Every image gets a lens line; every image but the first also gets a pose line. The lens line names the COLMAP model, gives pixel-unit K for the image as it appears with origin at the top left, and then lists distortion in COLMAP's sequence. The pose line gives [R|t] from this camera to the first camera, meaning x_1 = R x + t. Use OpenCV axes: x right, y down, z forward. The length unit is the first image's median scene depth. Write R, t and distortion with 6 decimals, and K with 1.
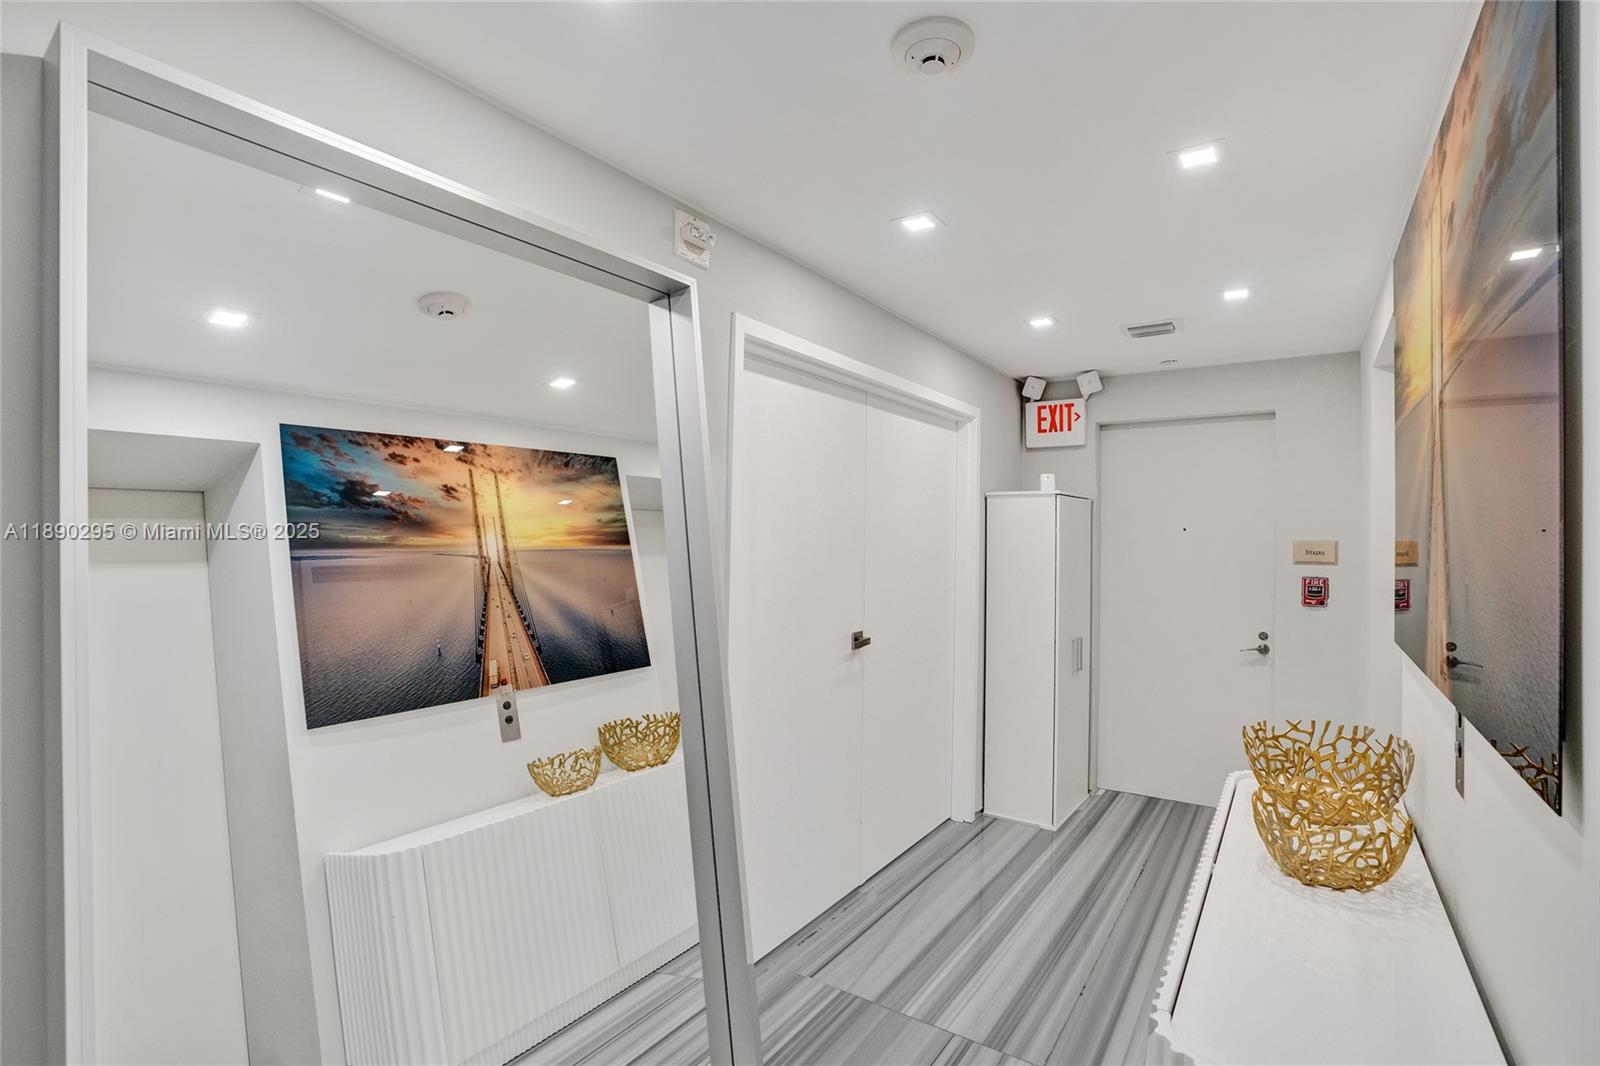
lens RADIAL K [[745.8, 0, 789.3], [0, 745.8, 531.9], [0, 0, 1]] dist [-0.002110, -0.000255]
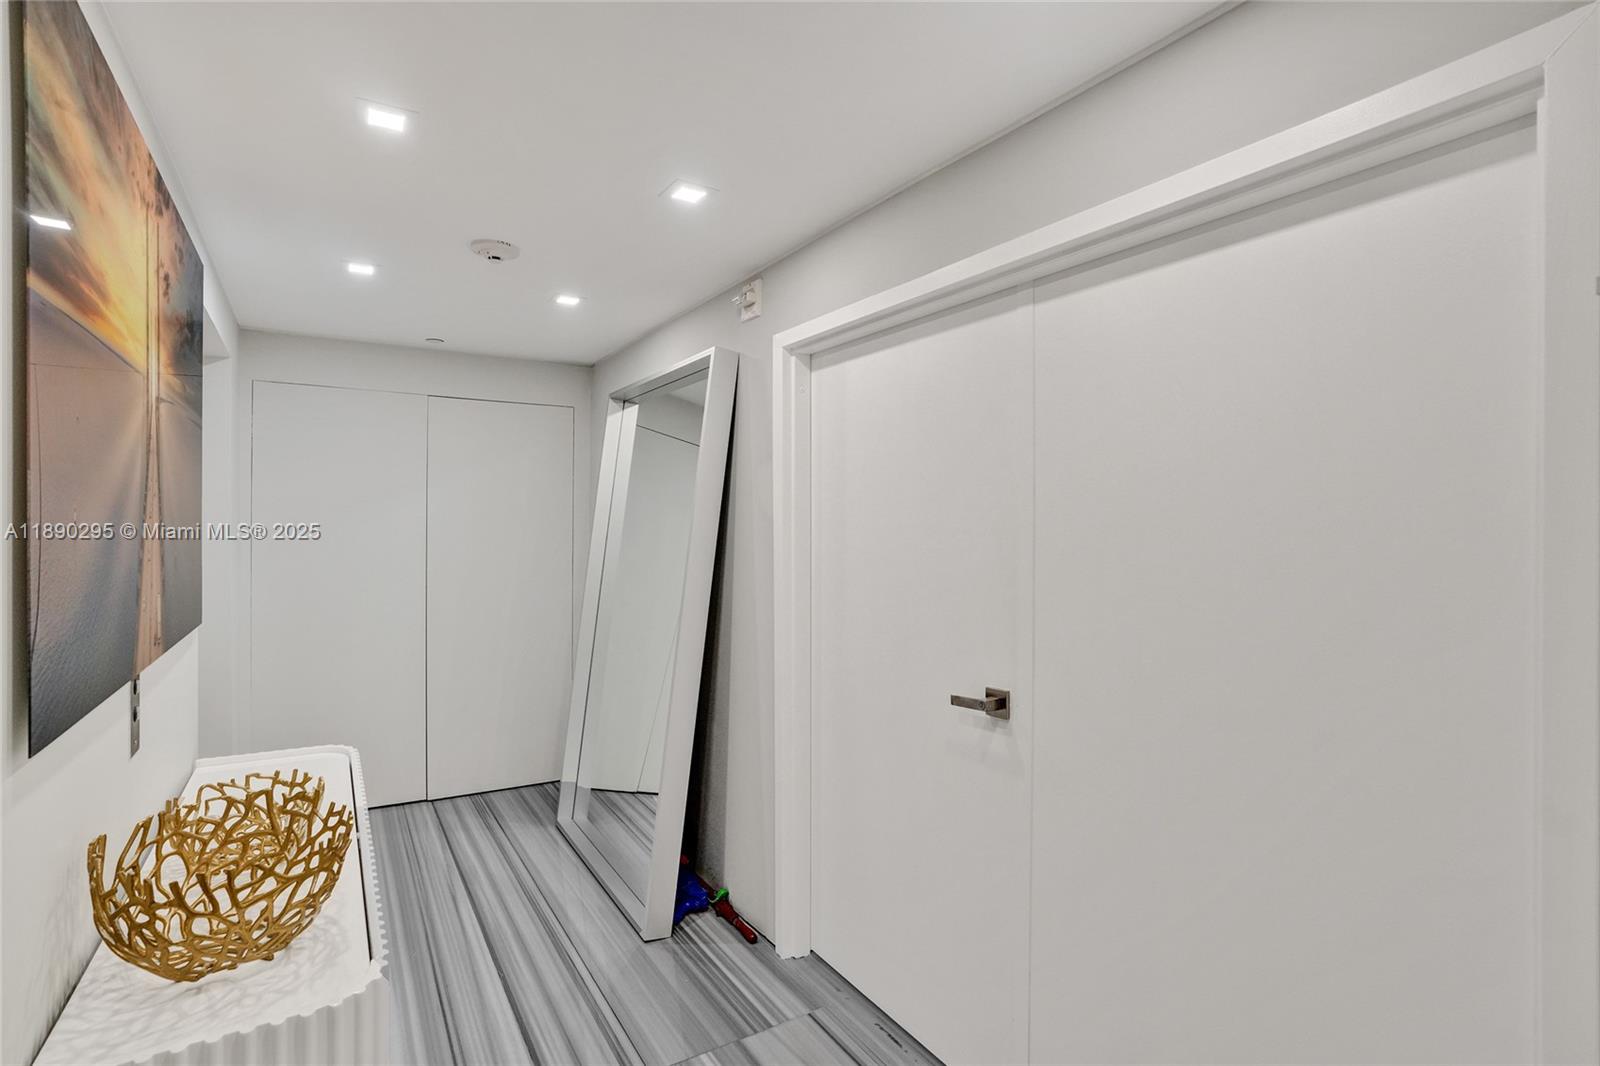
lens RADIAL K [[745.8, 0, 789.3], [0, 745.8, 531.9], [0, 0, 1]] dist [-0.002110, -0.000255]
pose [[-0.382229, -0.004677, -0.924056, 0.979730], [-0.004133, 0.999986, -0.003351, 0.010914], [0.924058, 0.002538, -0.382243, 1.467839]]
